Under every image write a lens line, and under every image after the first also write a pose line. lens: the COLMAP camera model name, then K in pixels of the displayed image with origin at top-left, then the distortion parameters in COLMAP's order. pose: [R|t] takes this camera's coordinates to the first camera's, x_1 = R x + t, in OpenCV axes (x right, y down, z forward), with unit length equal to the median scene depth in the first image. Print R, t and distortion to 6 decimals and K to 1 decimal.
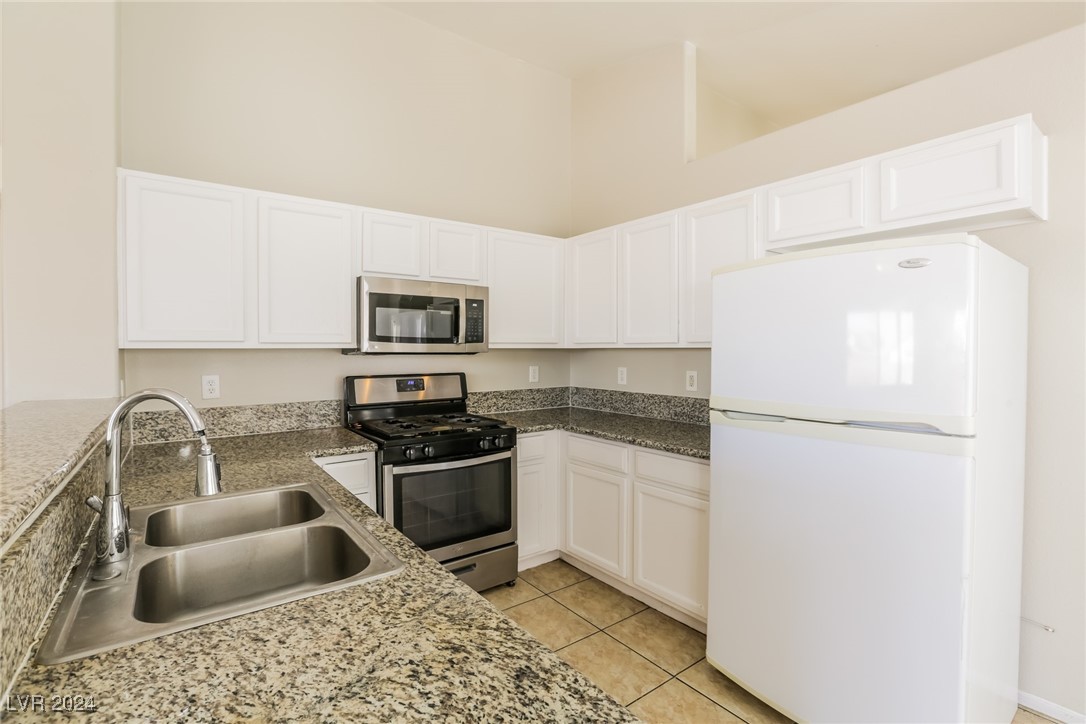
lens RADIAL K [[500.9, 0, 541.2], [0, 500.9, 357.6], [0, 0, 1]] dist [-0.048331, 0.017727]
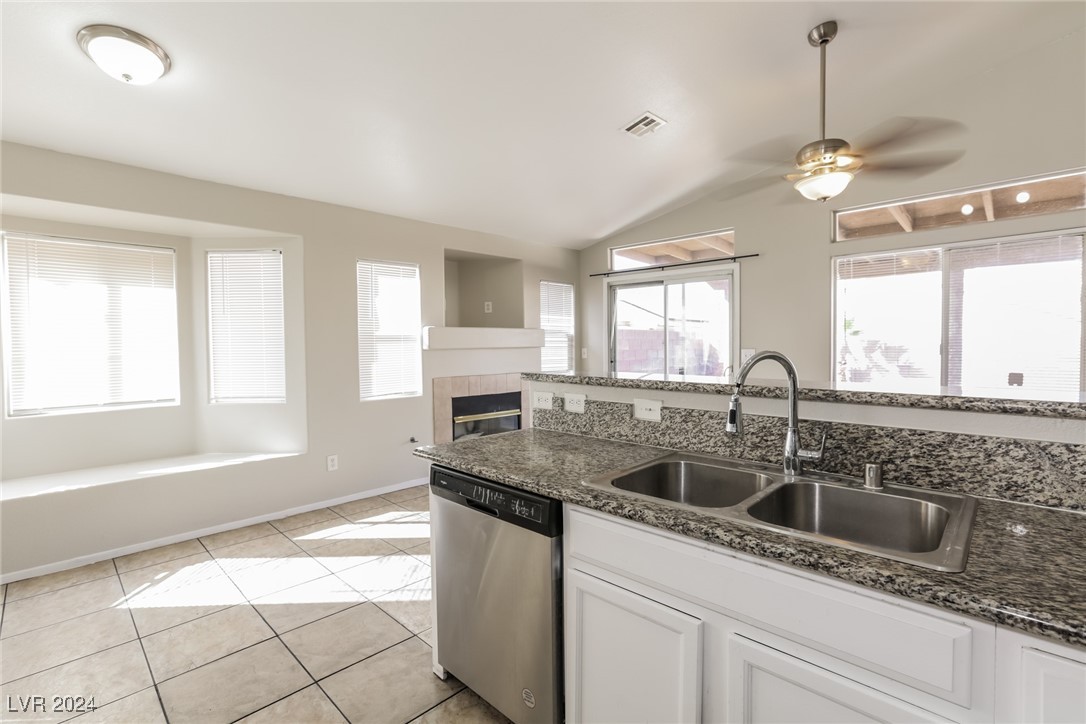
lens RADIAL K [[500.9, 0, 541.2], [0, 500.9, 357.6], [0, 0, 1]] dist [-0.048331, 0.017727]
pose [[-0.986203, 0.016001, -0.164765, 0.022752], [0.008164, 0.998808, 0.048134, 0.002729], [0.165339, 0.046124, -0.985158, 0.892377]]
